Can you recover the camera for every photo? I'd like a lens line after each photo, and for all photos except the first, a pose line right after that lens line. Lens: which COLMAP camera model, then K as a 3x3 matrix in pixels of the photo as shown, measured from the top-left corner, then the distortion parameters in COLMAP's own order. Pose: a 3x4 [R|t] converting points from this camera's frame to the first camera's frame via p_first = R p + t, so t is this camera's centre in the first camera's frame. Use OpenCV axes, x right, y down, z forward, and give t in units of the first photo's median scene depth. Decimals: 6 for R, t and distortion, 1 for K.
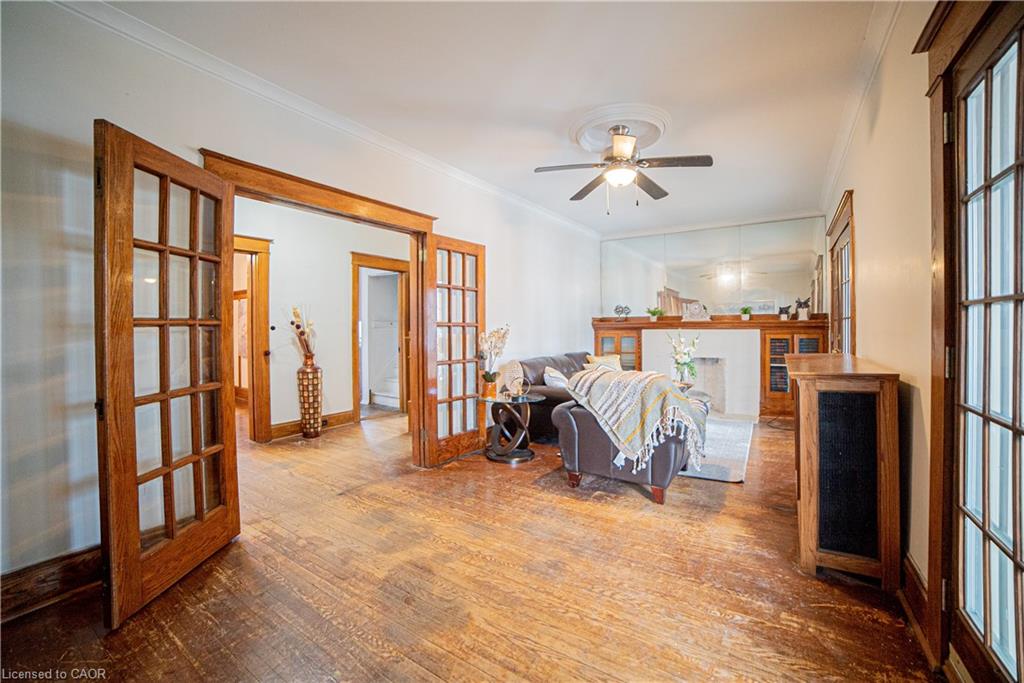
lens RADIAL K [[417.4, 0, 514.2], [0, 417.4, 312.0], [0, 0, 1]] dist [-0.004003, 0.000387]
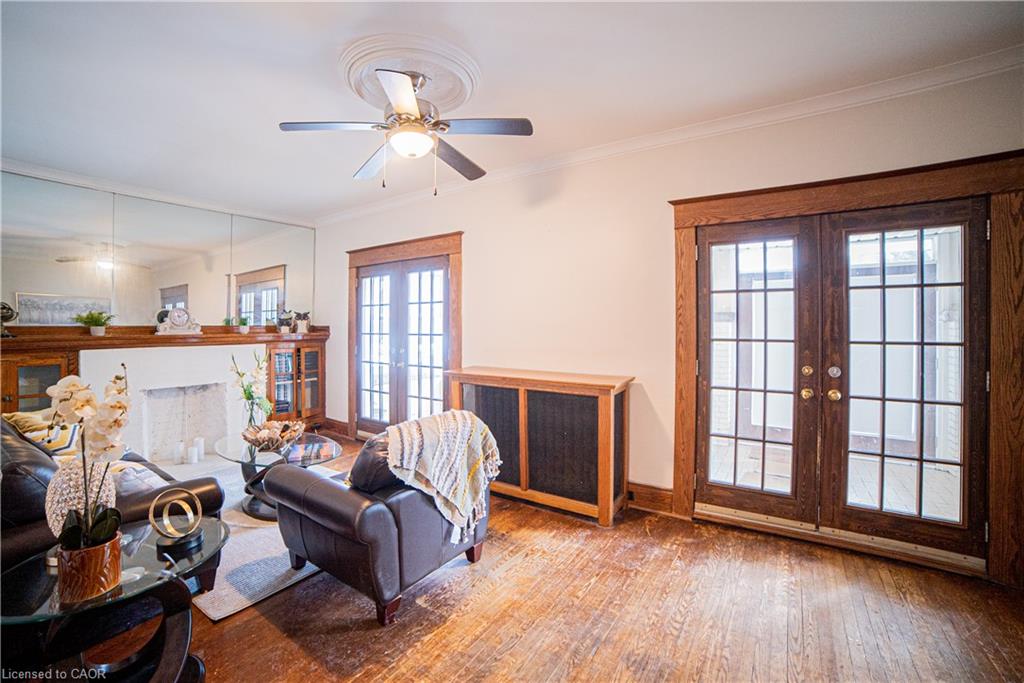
lens RADIAL K [[435.7, 0, 511.9], [0, 435.7, 325.2], [0, 0, 1]] dist [-0.054552, 0.000107]
pose [[0.022968, 0.001982, 0.999734, -0.513595], [-0.033066, 0.999452, -0.001222, -0.023173], [-0.999189, -0.033029, 0.023021, 0.895896]]
